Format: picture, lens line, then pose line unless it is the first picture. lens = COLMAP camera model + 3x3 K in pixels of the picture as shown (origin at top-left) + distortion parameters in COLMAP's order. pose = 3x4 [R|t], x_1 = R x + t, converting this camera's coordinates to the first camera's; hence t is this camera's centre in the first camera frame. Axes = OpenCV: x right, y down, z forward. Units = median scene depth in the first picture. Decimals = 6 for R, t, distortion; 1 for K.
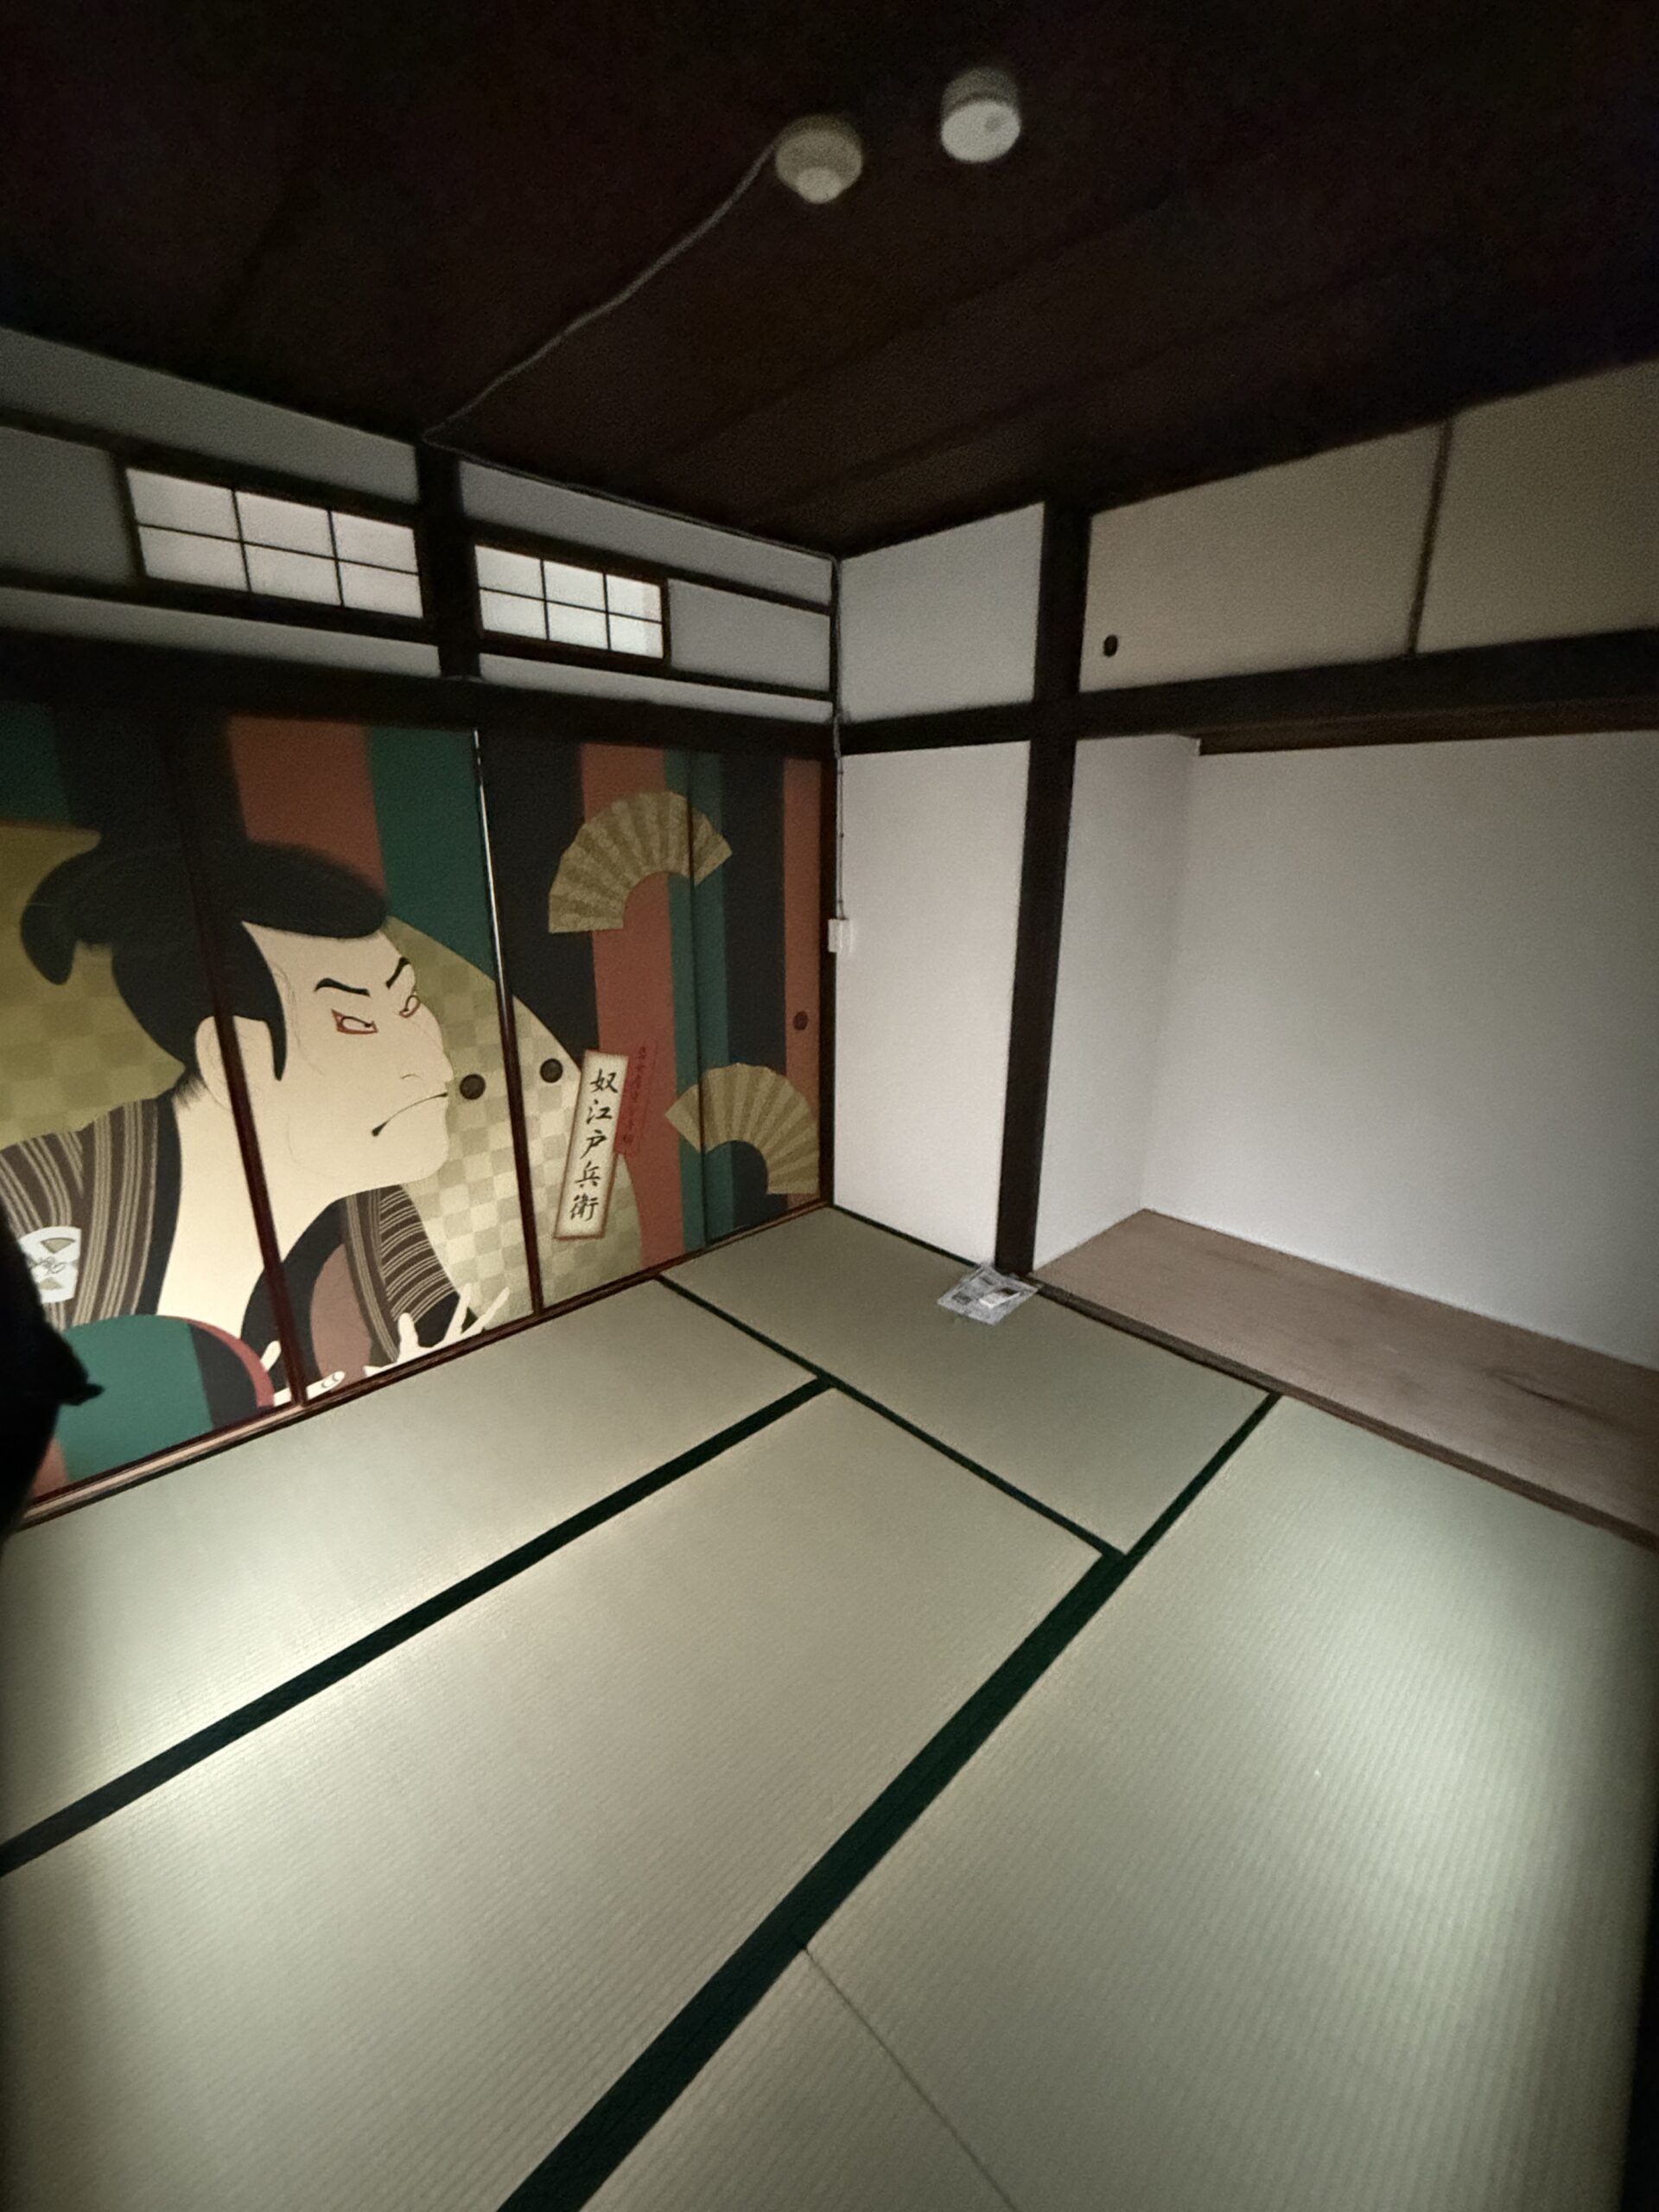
lens RADIAL K [[886.7, 0, 829.5], [0, 886.7, 1106.0], [0, 0, 1]] dist [-0.000855, 0.000254]
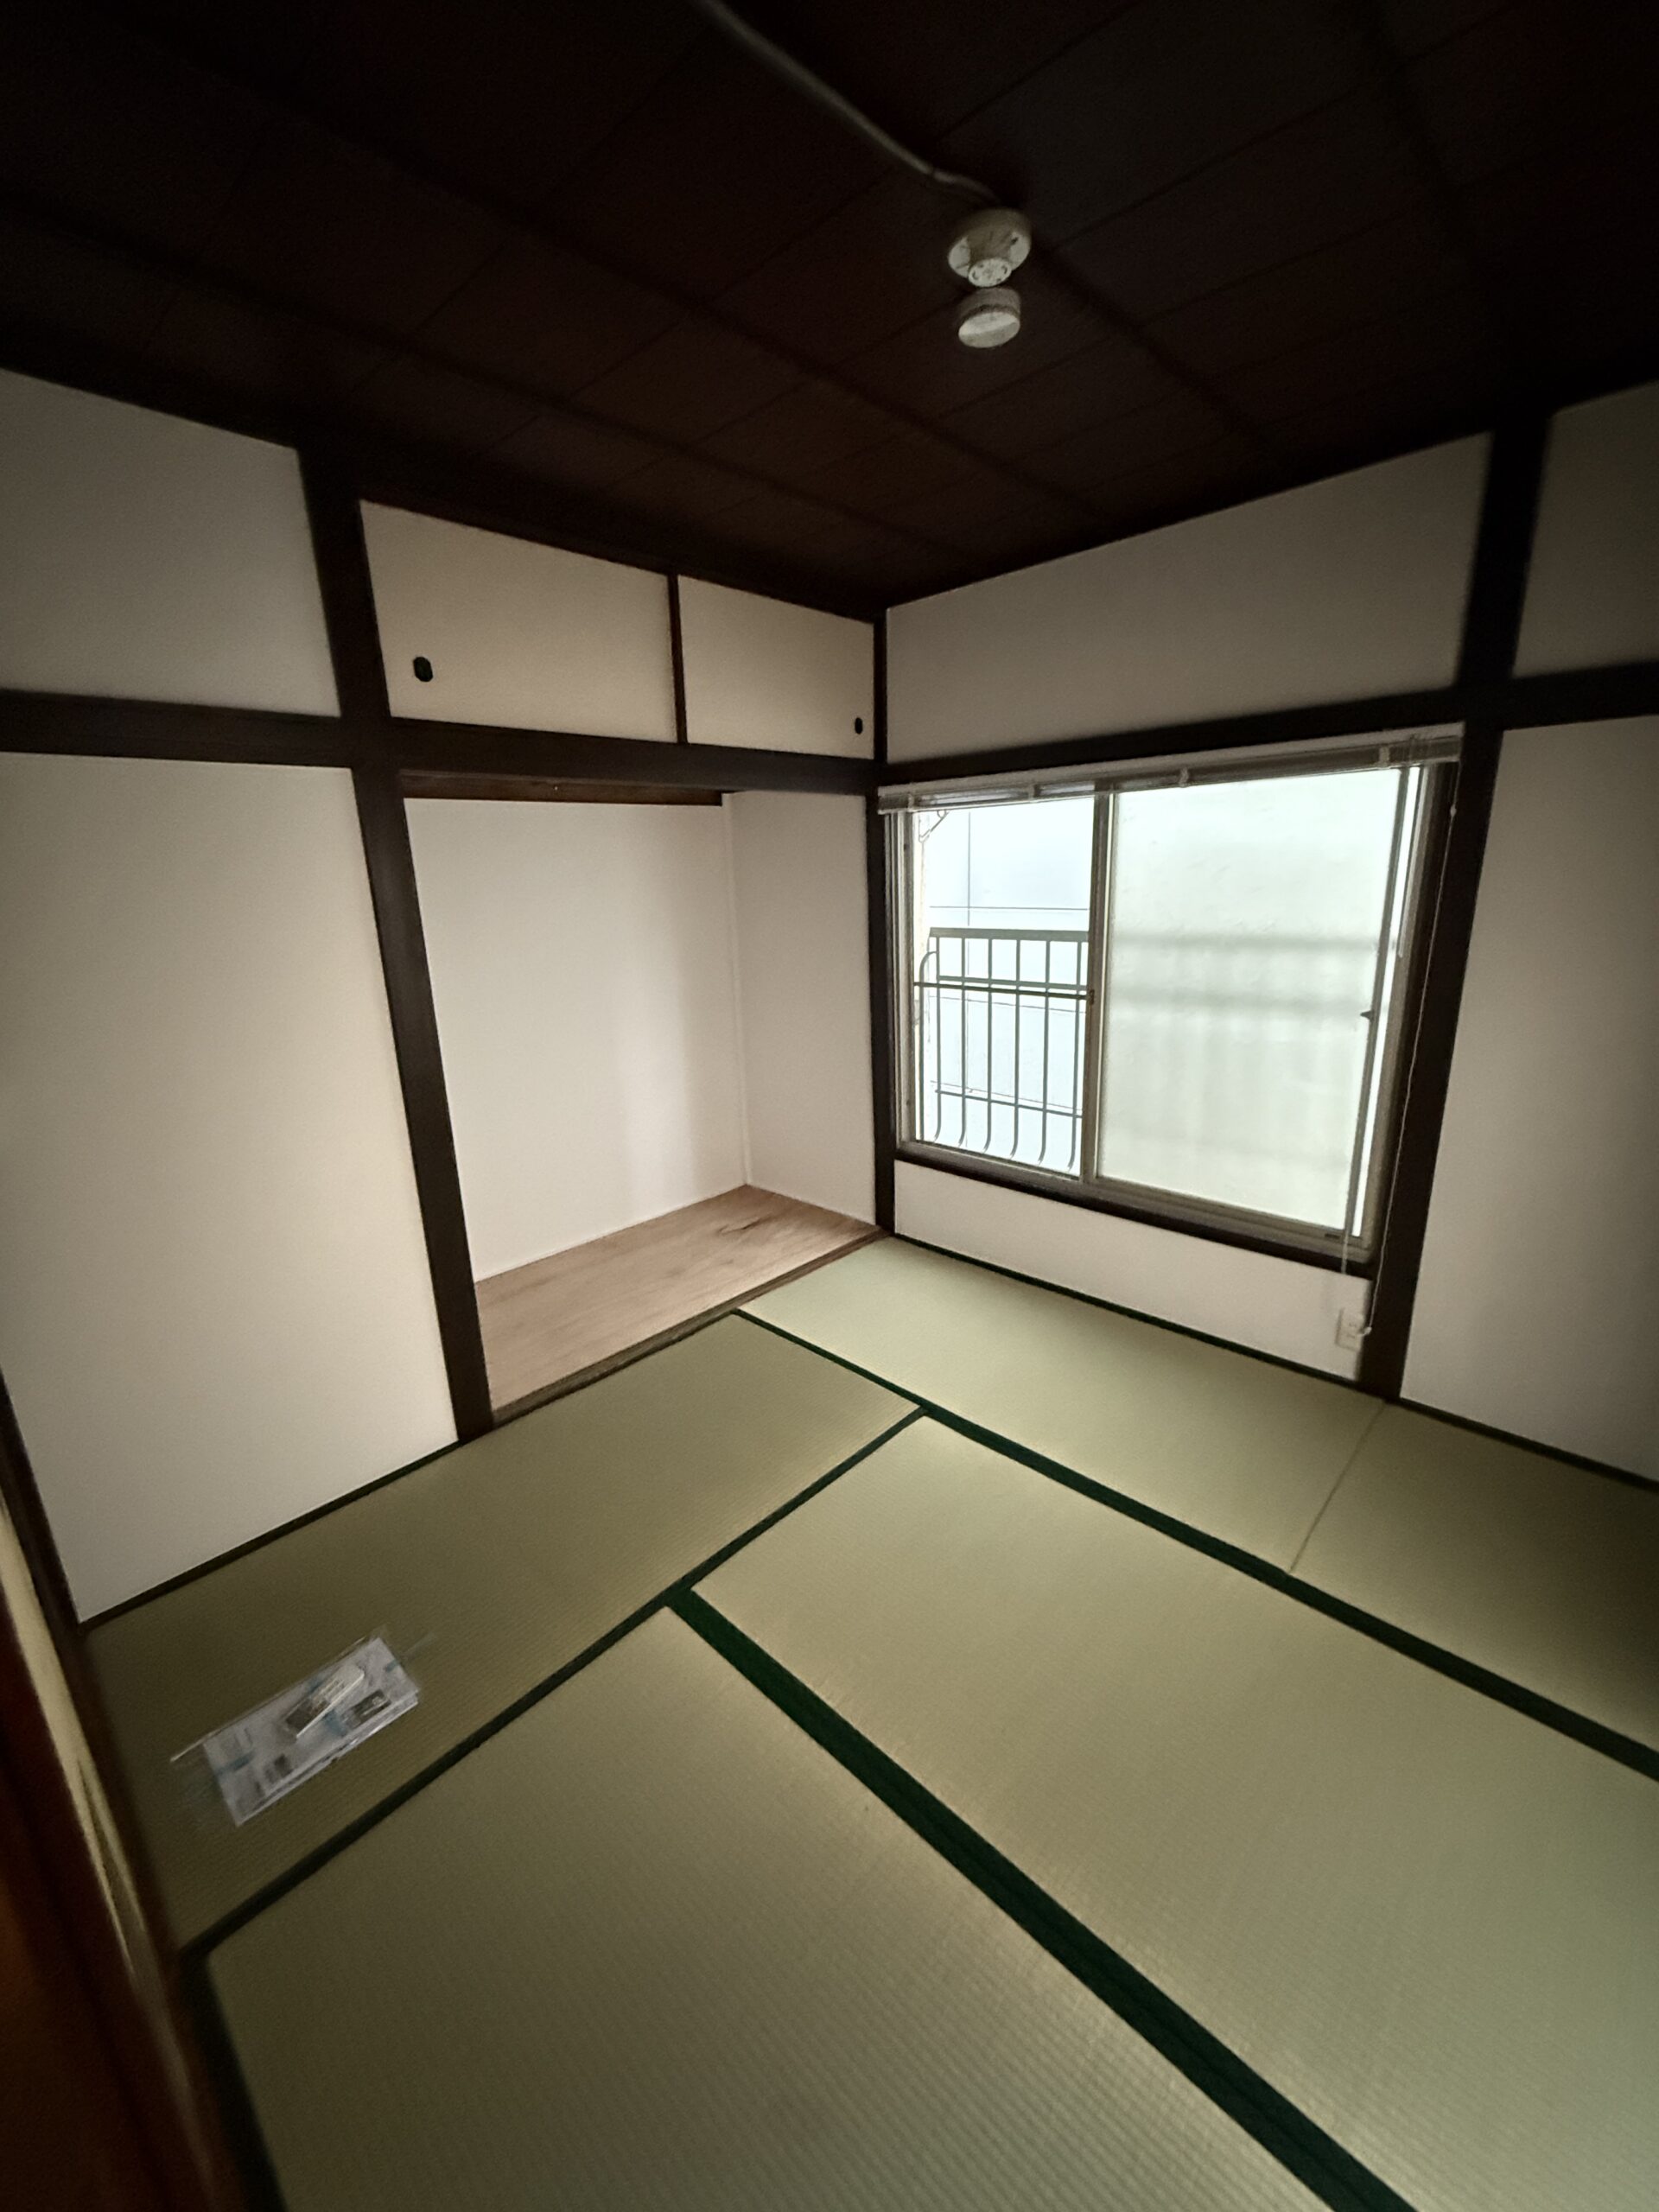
lens RADIAL K [[886.7, 0, 829.5], [0, 886.7, 1106.0], [0, 0, 1]] dist [-0.000855, 0.000254]
pose [[-0.045340, -0.271781, 0.961291, -0.653270], [0.320447, 0.907471, 0.271679, -0.246575], [-0.946181, 0.320360, 0.045946, 0.734644]]
